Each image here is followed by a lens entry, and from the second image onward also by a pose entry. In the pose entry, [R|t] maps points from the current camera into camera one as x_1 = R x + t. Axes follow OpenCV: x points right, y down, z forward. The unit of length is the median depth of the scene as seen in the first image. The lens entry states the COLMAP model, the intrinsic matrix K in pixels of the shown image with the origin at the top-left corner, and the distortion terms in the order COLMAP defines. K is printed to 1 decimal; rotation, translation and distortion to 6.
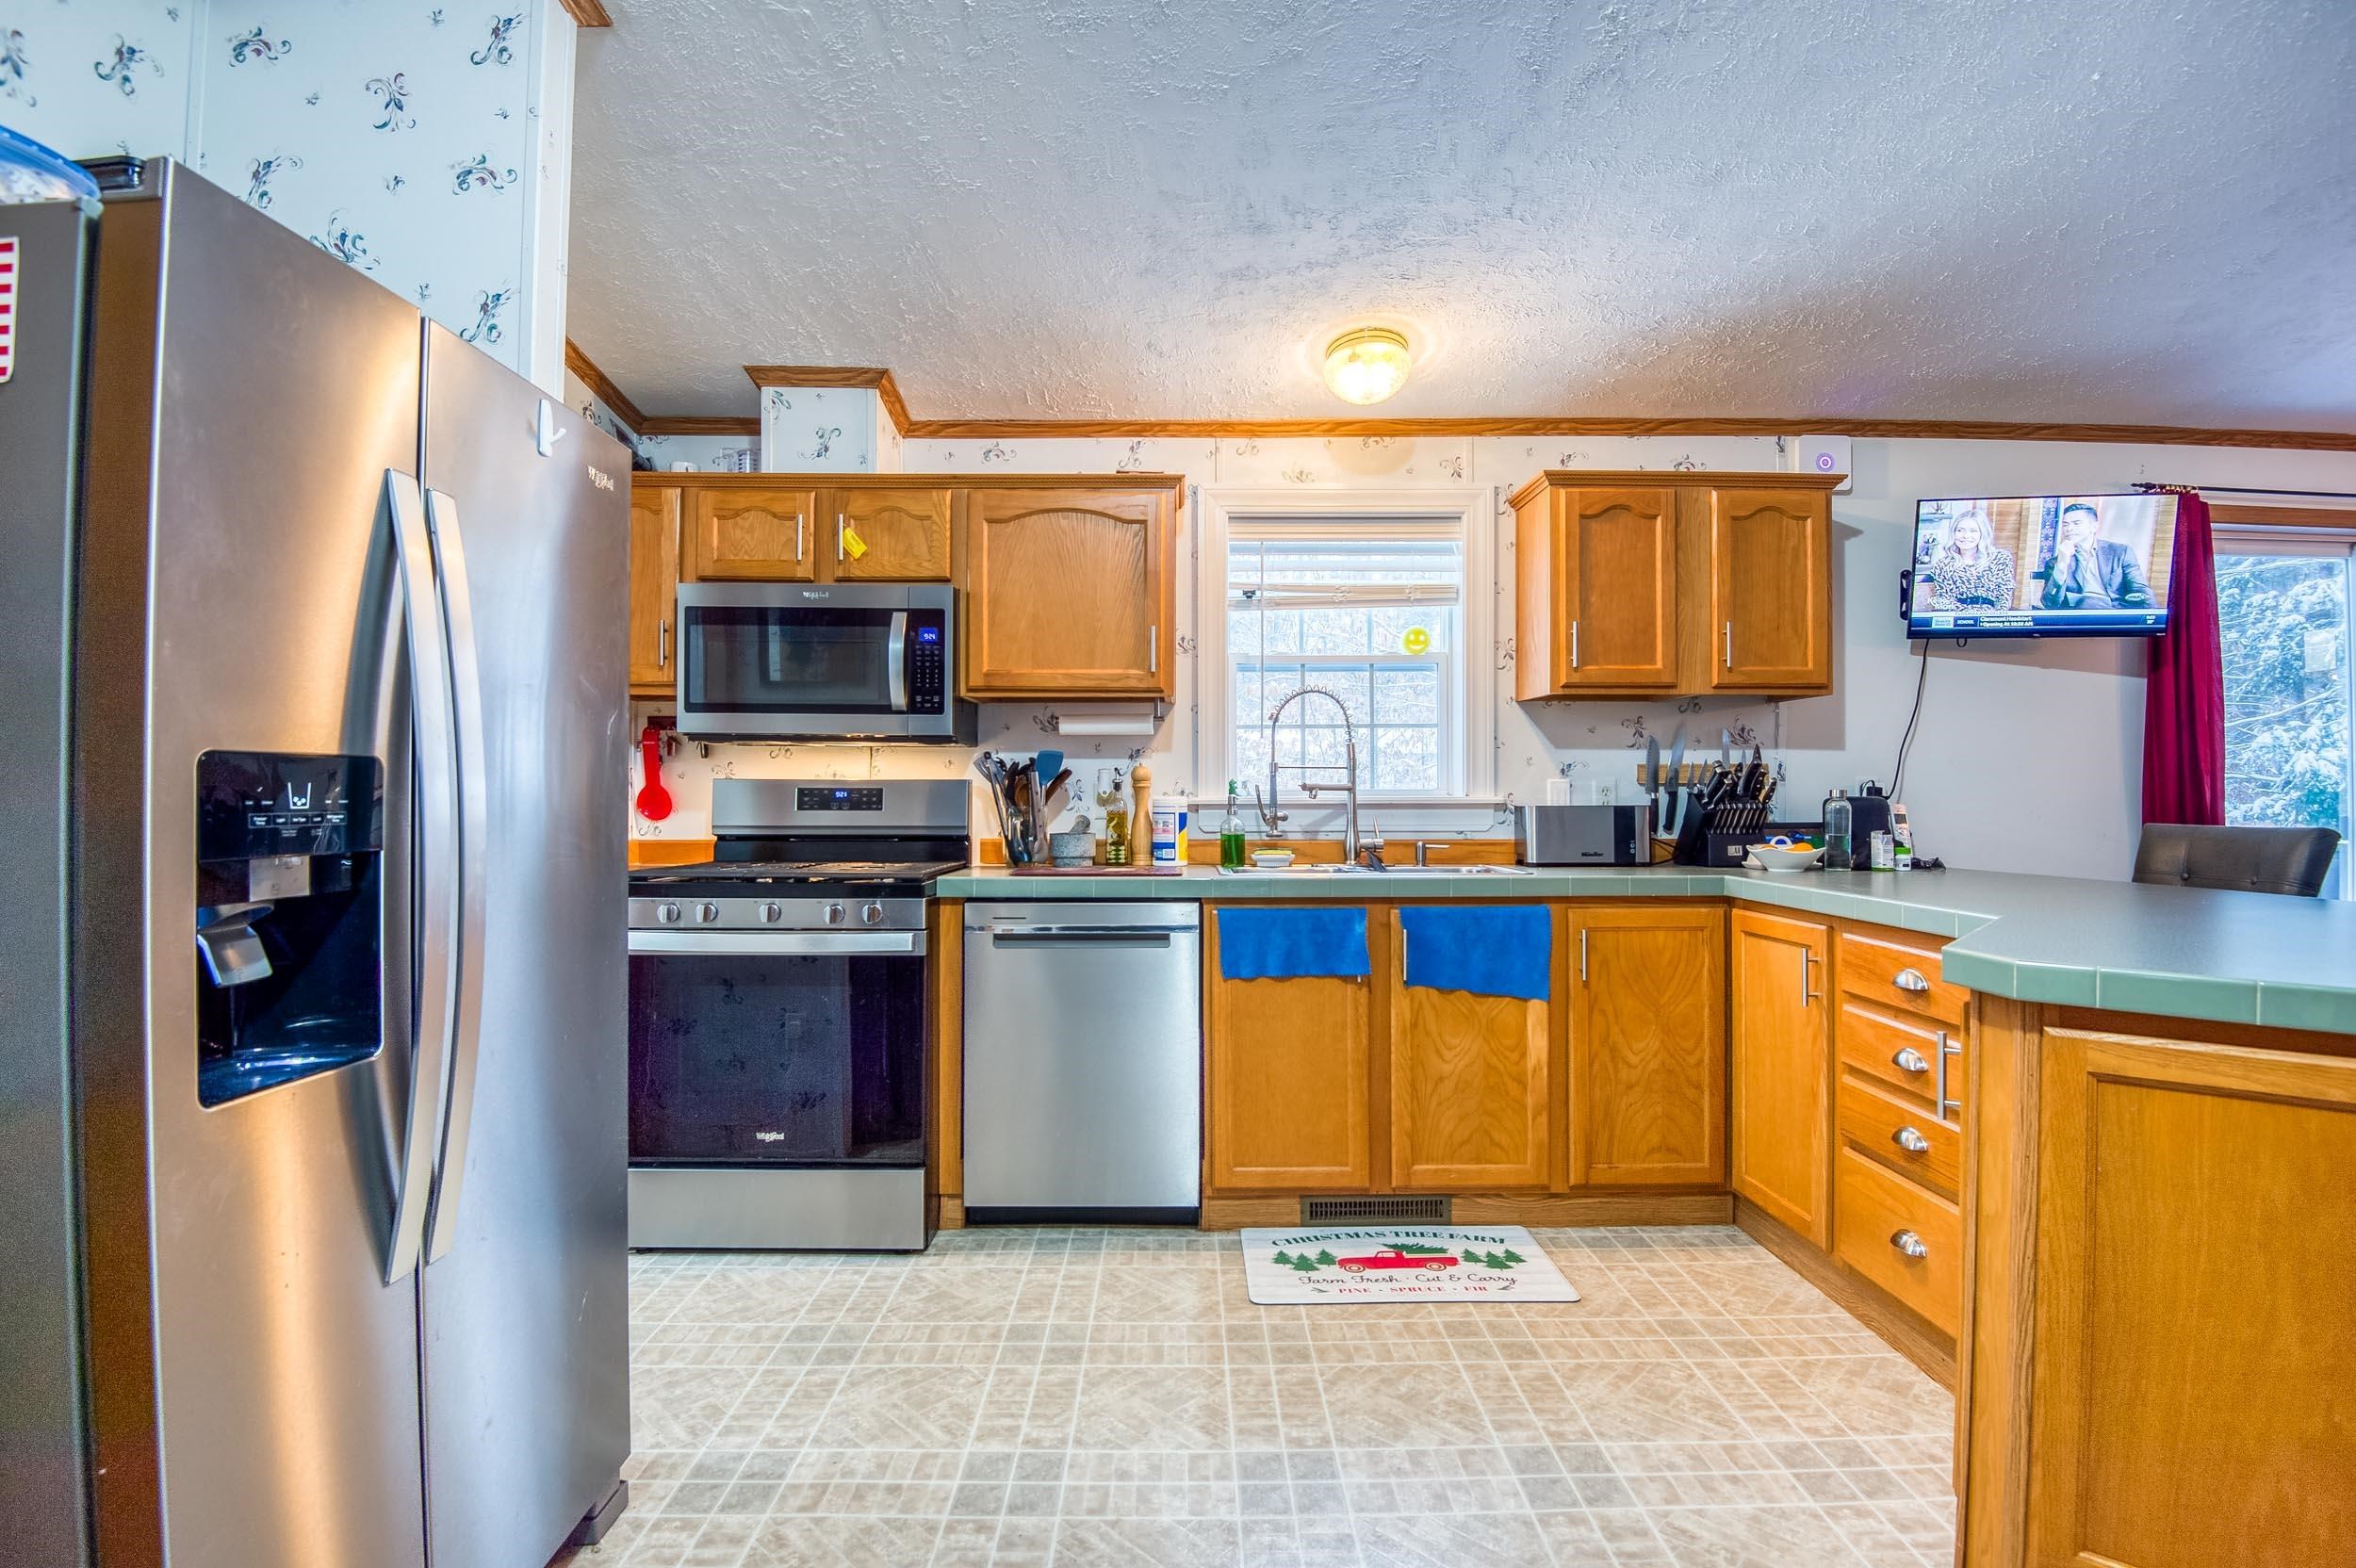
lens RADIAL K [[1126.0, 0, 1178.0], [0, 1126.0, 784.0], [0, 0, 1]] dist [-0.005531, -0.029019]
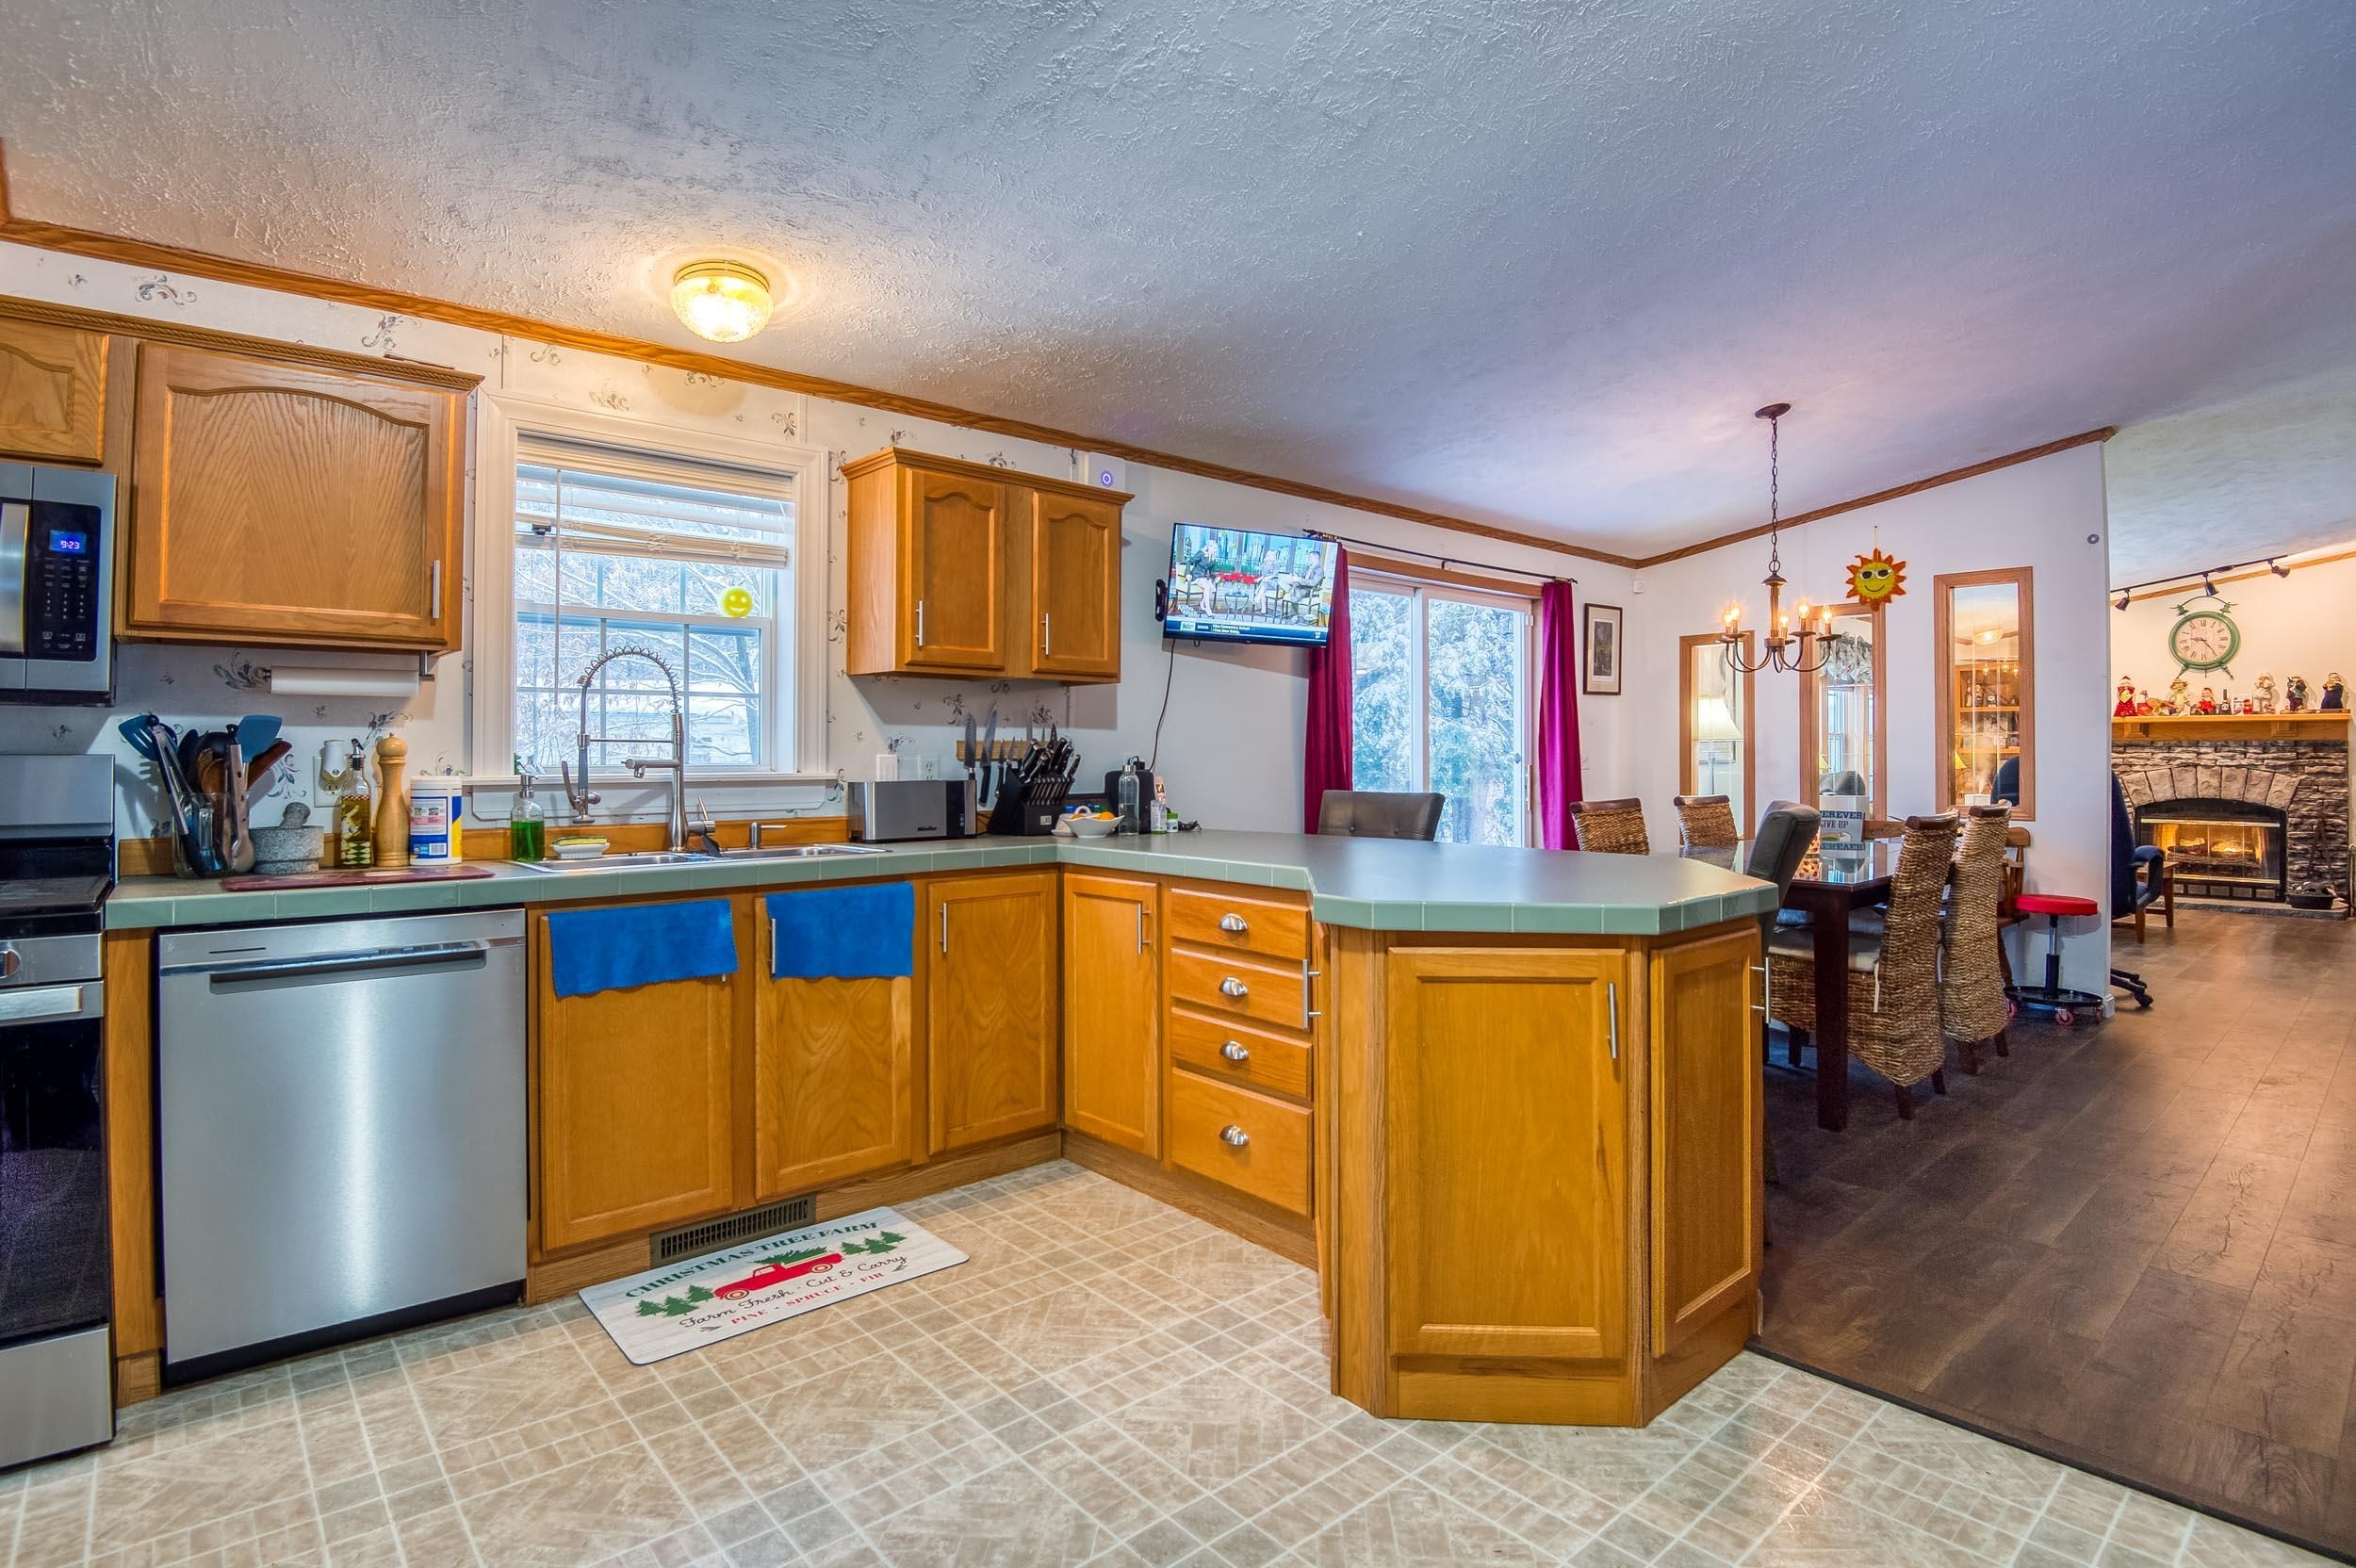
lens RADIAL K [[1188.9, 0, 1223.4], [0, 1188.9, 743.4], [0, 0, 1]] dist [-0.012257, -0.022087]
pose [[0.736429, 0.007344, 0.676475, -0.186302], [-0.006108, 0.999973, -0.004206, -0.013716], [-0.676487, -0.001034, 0.736454, 0.025197]]
